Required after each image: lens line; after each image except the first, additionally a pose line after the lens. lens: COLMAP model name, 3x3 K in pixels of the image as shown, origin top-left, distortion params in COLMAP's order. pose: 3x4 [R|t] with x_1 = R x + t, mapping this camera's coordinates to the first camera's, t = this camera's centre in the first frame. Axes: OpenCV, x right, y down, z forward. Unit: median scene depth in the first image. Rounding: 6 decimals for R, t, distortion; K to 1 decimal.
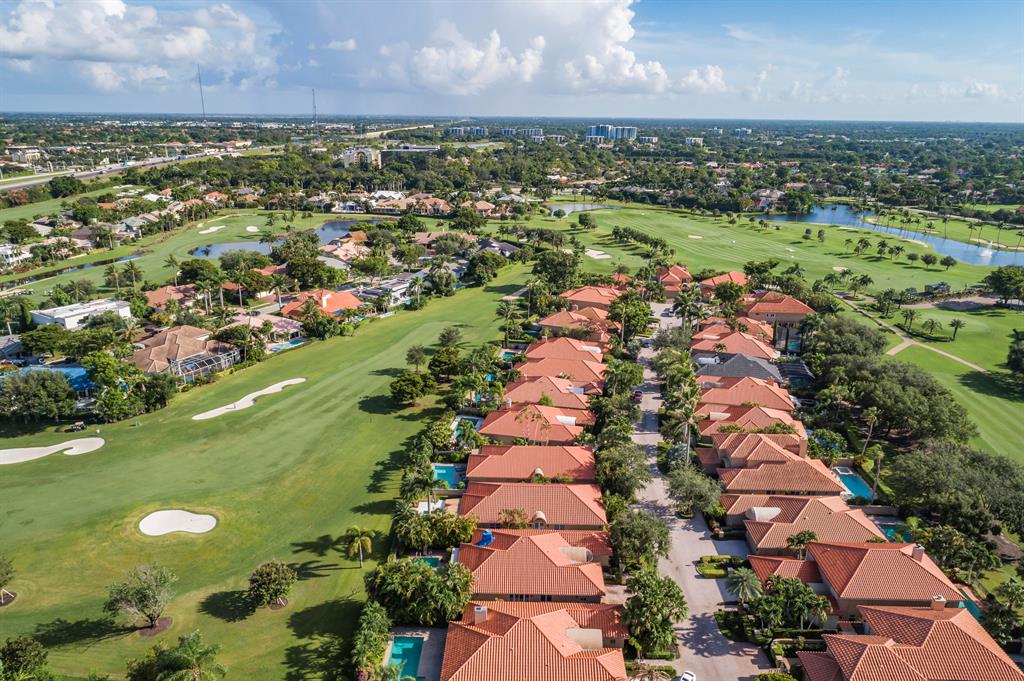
lens RADIAL K [[679.6, 0, 511.6], [0, 679.6, 374.0], [0, 0, 1]] dist [0.005447, 0.002716]
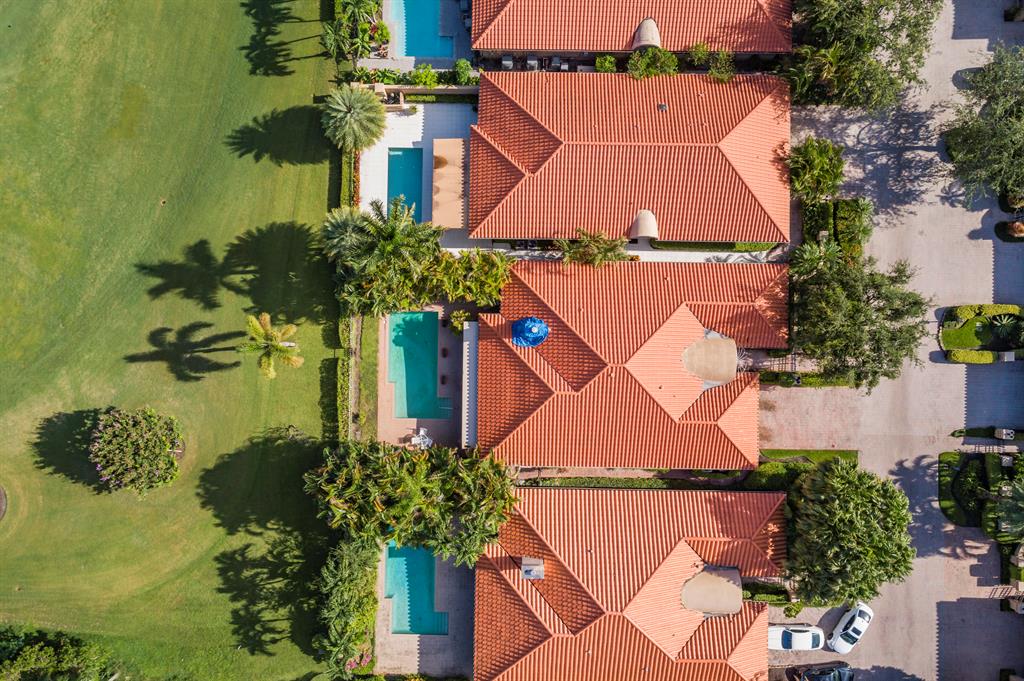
lens RADIAL K [[692.8, 0, 512.0], [0, 692.8, 340.5], [0, 0, 1]] dist [-0.002812, 0.004604]
pose [[0.999777, -0.004532, -0.020637, -0.035224], [0.020826, 0.376098, 0.926346, -0.176406], [0.003564, -0.926569, 0.376108, 0.684078]]
